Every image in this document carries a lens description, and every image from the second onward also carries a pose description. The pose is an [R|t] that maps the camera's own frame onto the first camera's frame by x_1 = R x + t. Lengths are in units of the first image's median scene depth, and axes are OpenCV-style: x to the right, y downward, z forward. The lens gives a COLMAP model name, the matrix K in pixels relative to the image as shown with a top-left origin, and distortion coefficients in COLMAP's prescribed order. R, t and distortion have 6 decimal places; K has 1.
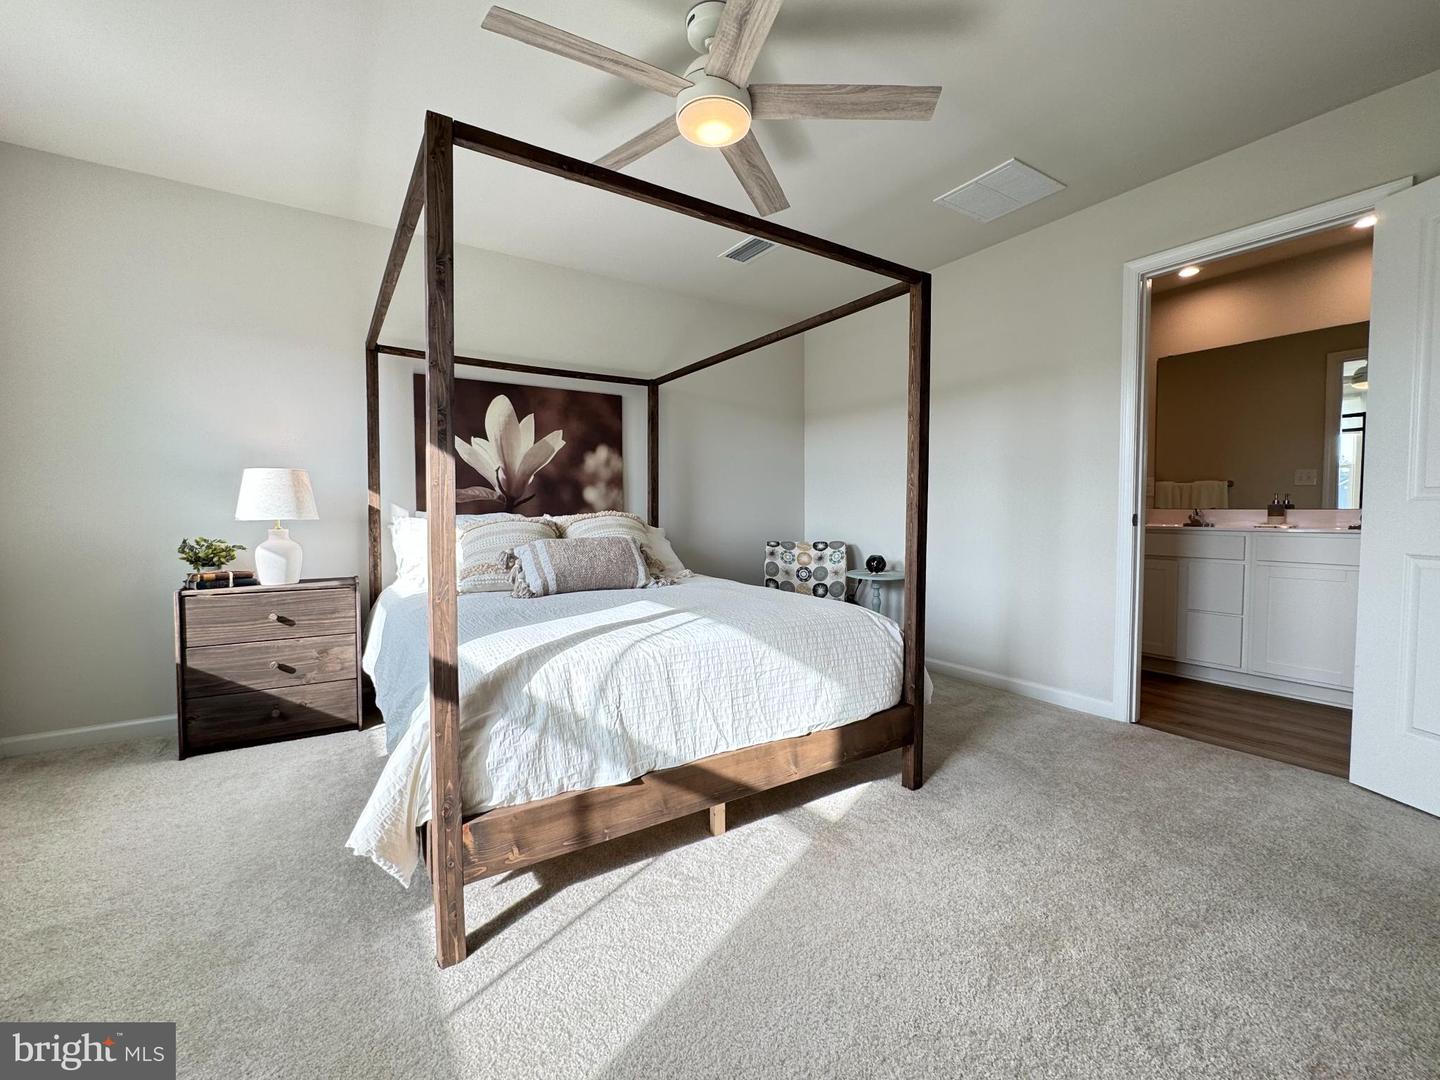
lens RADIAL K [[610.6, 0, 719.9], [0, 610.6, 543.0], [0, 0, 1]] dist [-0.000747, 0.000256]
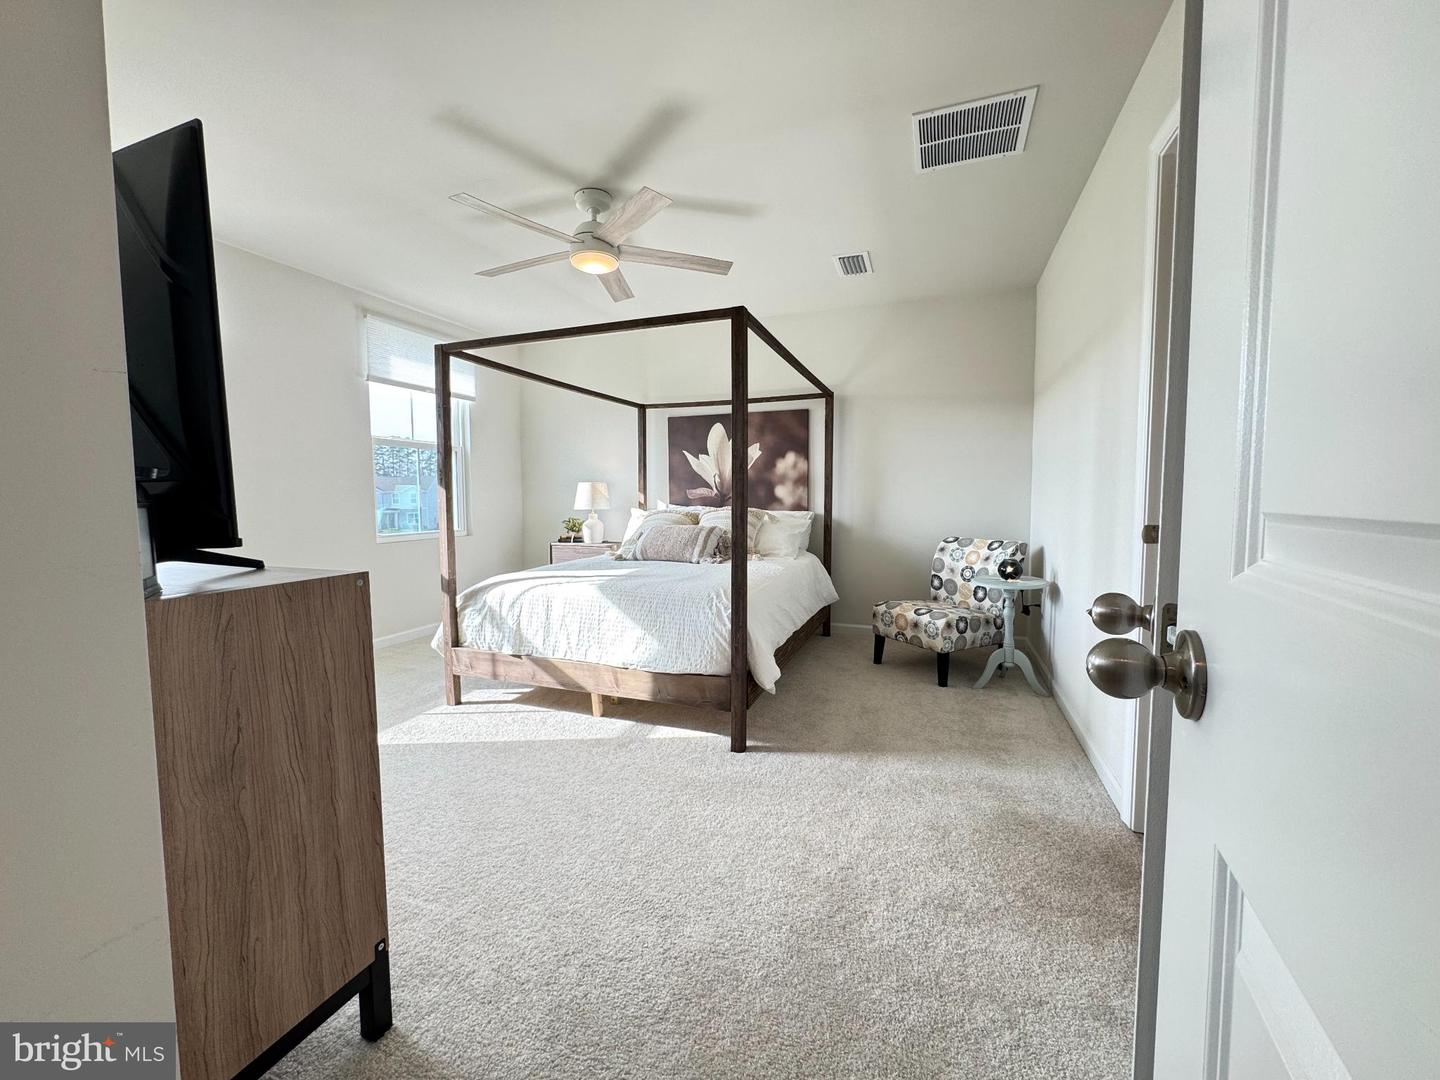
lens RADIAL K [[582.3, 0, 718.5], [0, 582.3, 535.3], [0, 0, 1]] dist [-0.003601, -0.000076]
pose [[0.590291, 0.056654, -0.805200, 0.767529], [-0.036902, 0.998385, 0.043194, -0.039633], [0.806347, 0.004217, 0.591428, 0.199037]]
